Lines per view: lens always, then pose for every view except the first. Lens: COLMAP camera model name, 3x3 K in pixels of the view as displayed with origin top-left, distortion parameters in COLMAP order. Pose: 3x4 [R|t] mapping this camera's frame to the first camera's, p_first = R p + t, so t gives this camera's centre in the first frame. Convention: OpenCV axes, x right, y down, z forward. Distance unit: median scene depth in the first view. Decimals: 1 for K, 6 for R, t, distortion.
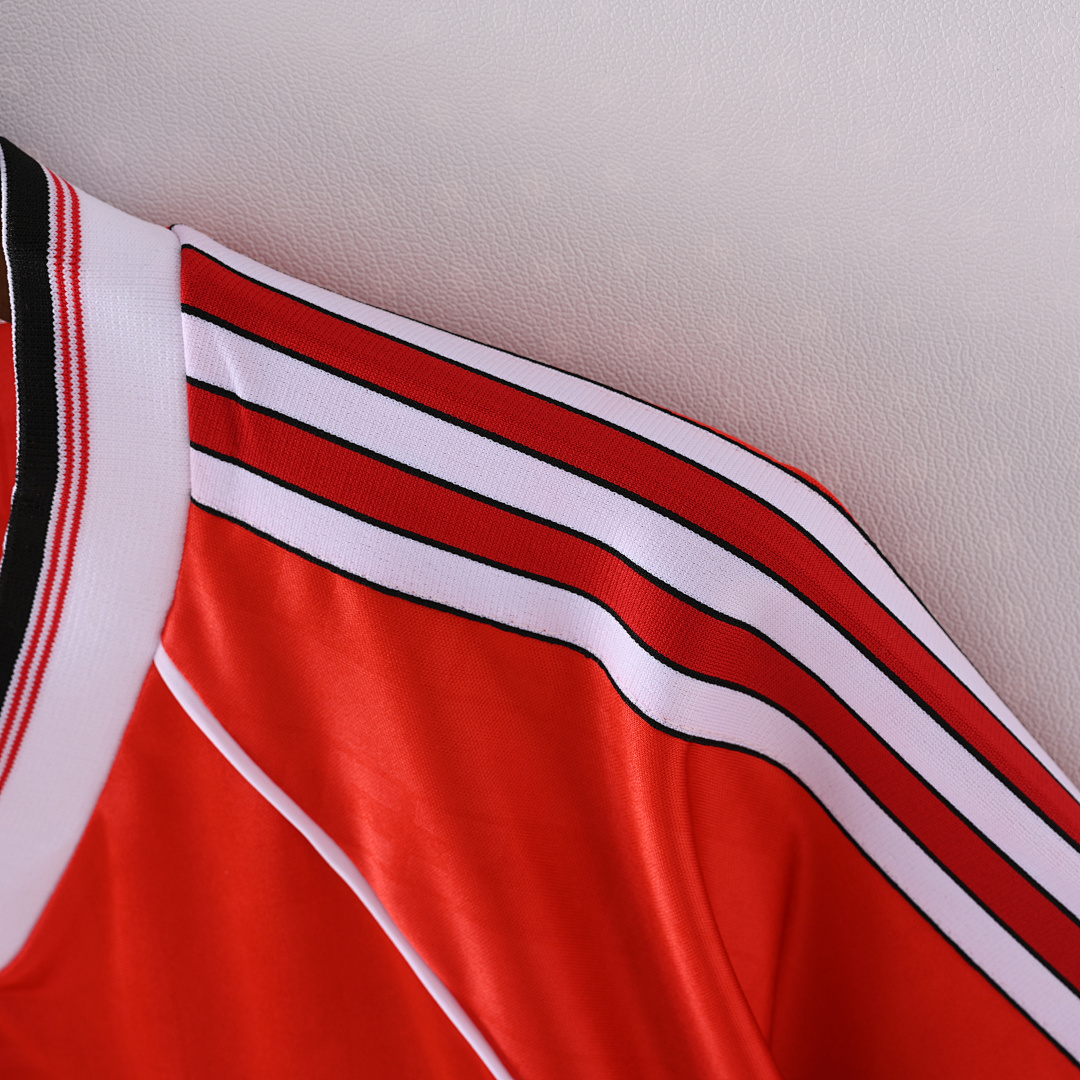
lens RADIAL K [[2393.1, 0, 540.0], [0, 2393.1, 540.0], [0, 0, 1]] dist [0.028709, 0.051906]
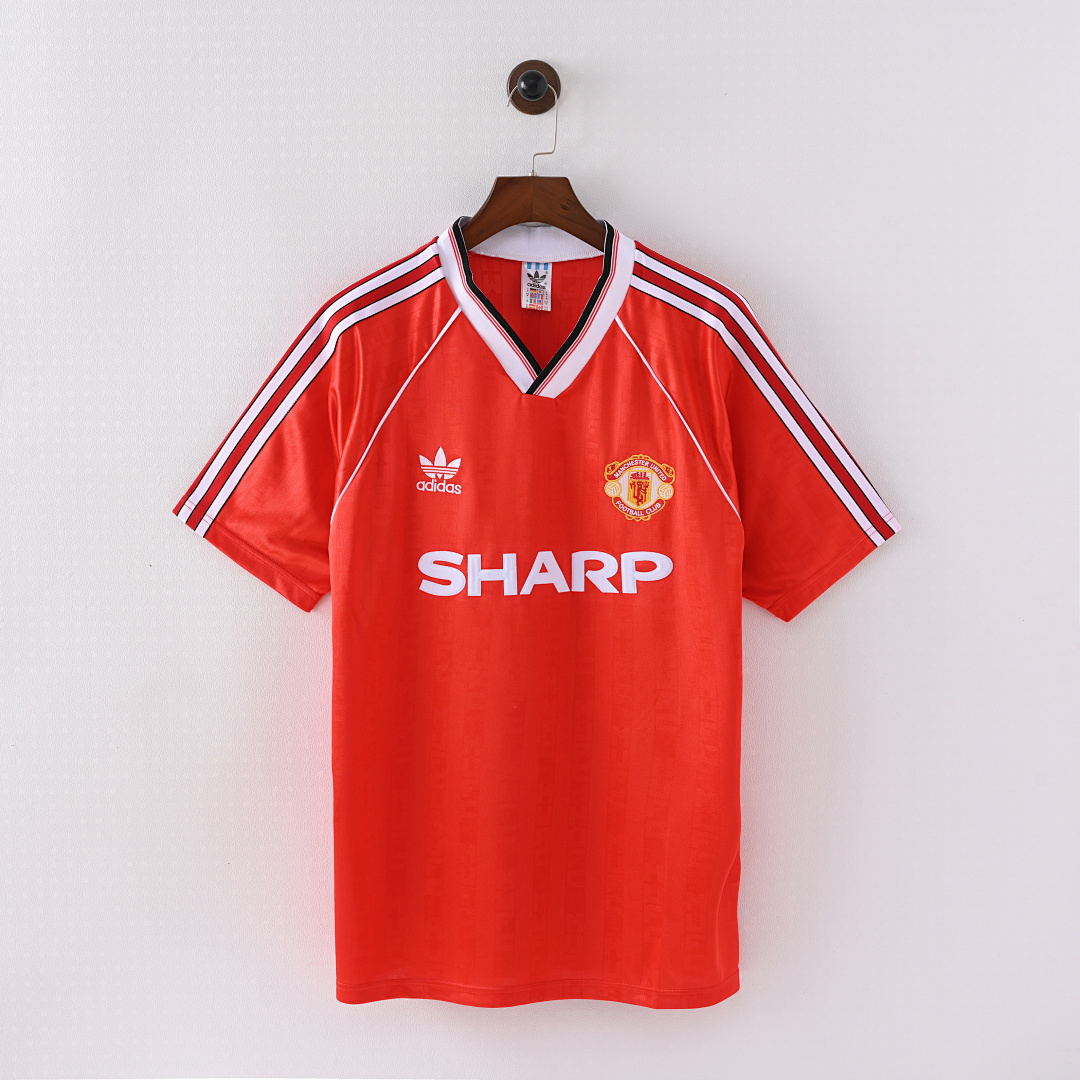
lens RADIAL K [[2393.1, 0, 540.0], [0, 2393.1, 540.0], [0, 0, 1]] dist [0.028709, 0.051906]
pose [[0.984432, 0.133269, 0.114600, -0.887517], [-0.090815, 0.943887, -0.317536, 2.258610], [-0.150487, 0.302186, 0.941296, -3.884072]]
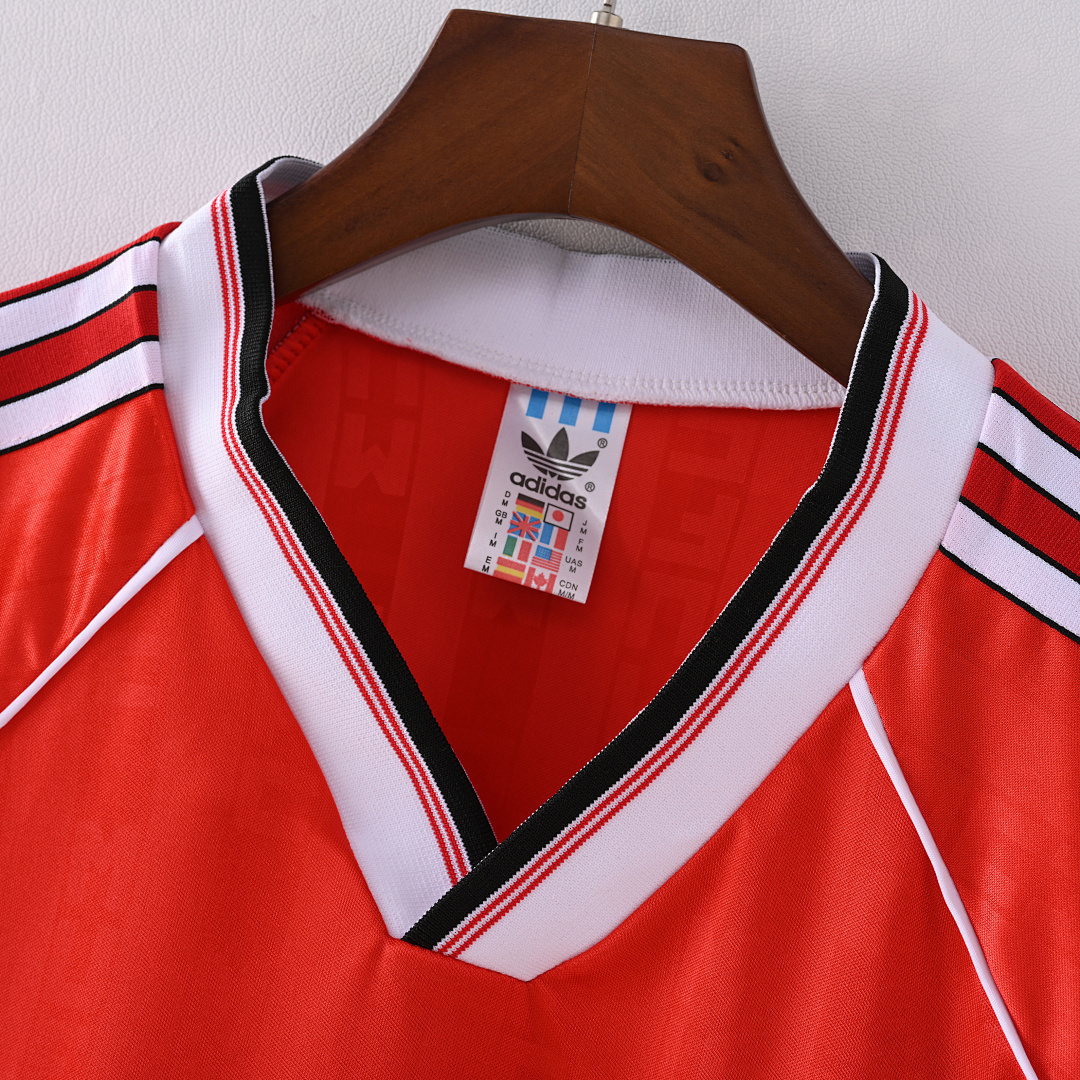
lens RADIAL K [[2393.1, 0, 540.0], [0, 2393.1, 540.0], [0, 0, 1]] dist [0.028709, 0.051906]
pose [[0.950104, 0.307710, -0.051154, -0.275212], [-0.301290, 0.862793, -0.405972, 0.527513], [-0.080786, 0.401128, 0.912453, -0.084822]]
